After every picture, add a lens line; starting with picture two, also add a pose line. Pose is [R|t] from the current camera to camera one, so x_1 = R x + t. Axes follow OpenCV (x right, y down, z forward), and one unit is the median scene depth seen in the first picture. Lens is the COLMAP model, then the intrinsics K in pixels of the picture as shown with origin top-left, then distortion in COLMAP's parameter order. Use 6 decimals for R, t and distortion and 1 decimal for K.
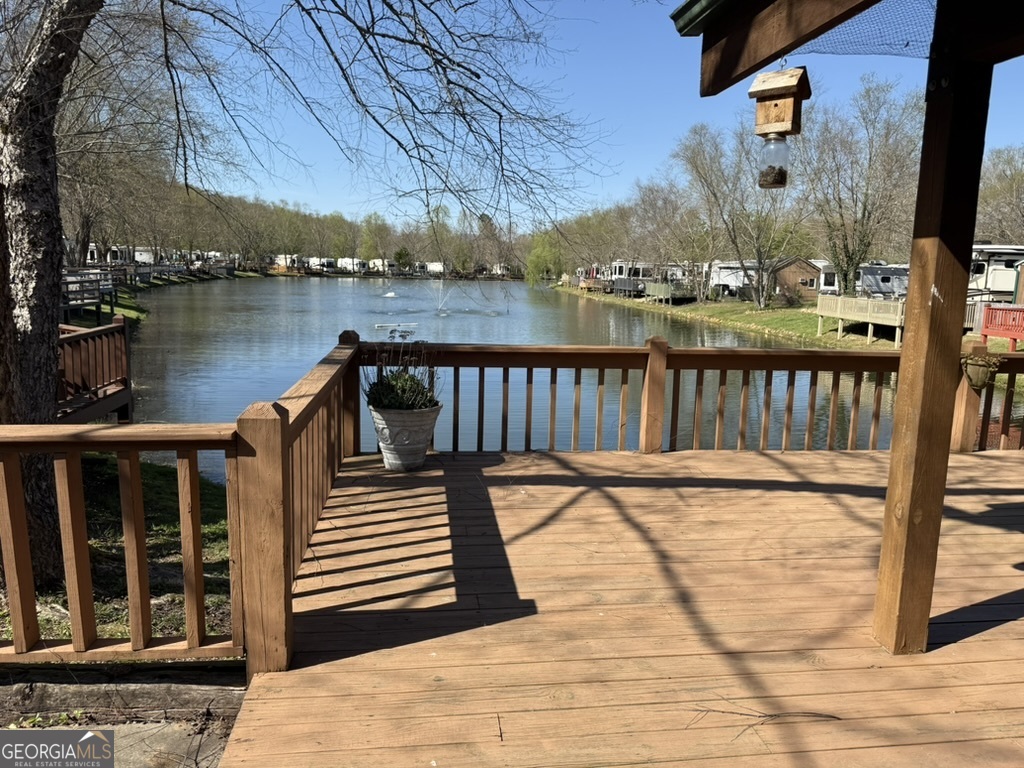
lens RADIAL K [[710.7, 0, 511.6], [0, 710.7, 380.7], [0, 0, 1]] dist [-0.002103, -0.000782]
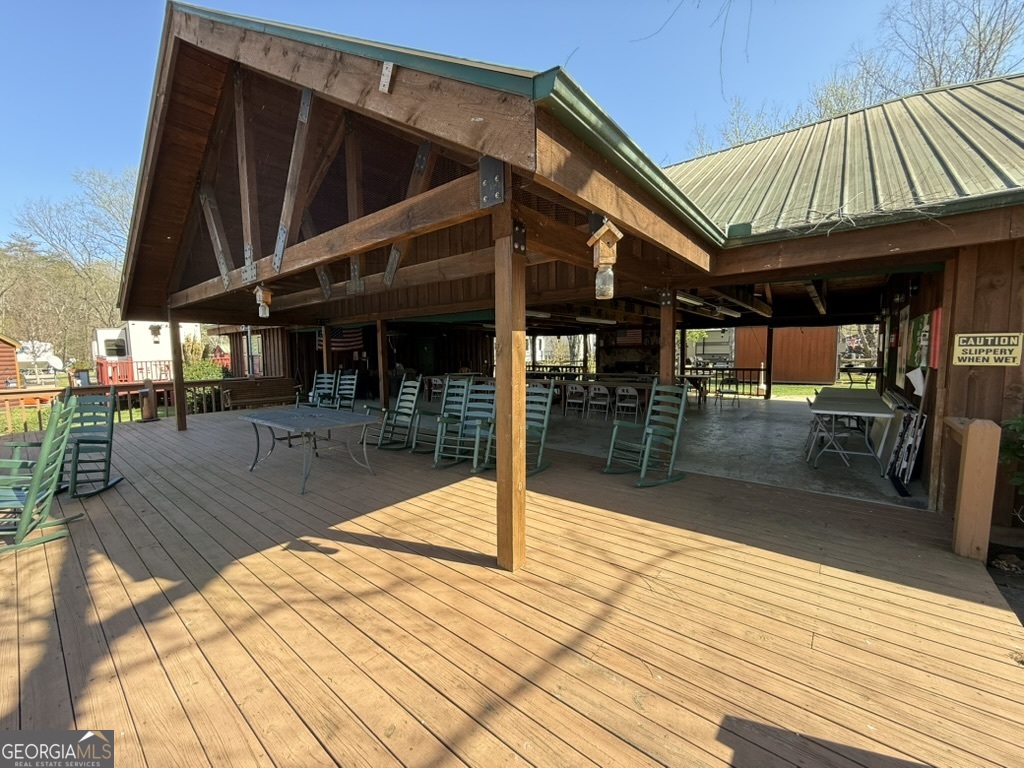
lens RADIAL K [[407.2, 0, 513.9], [0, 407.2, 385.9], [0, 0, 1]] dist [0.003182, 0.000016]
pose [[-0.687902, -0.074557, 0.721964, -0.122496], [0.108397, 0.973001, 0.203764, -0.222099], [-0.717664, 0.218428, -0.661247, 1.402015]]
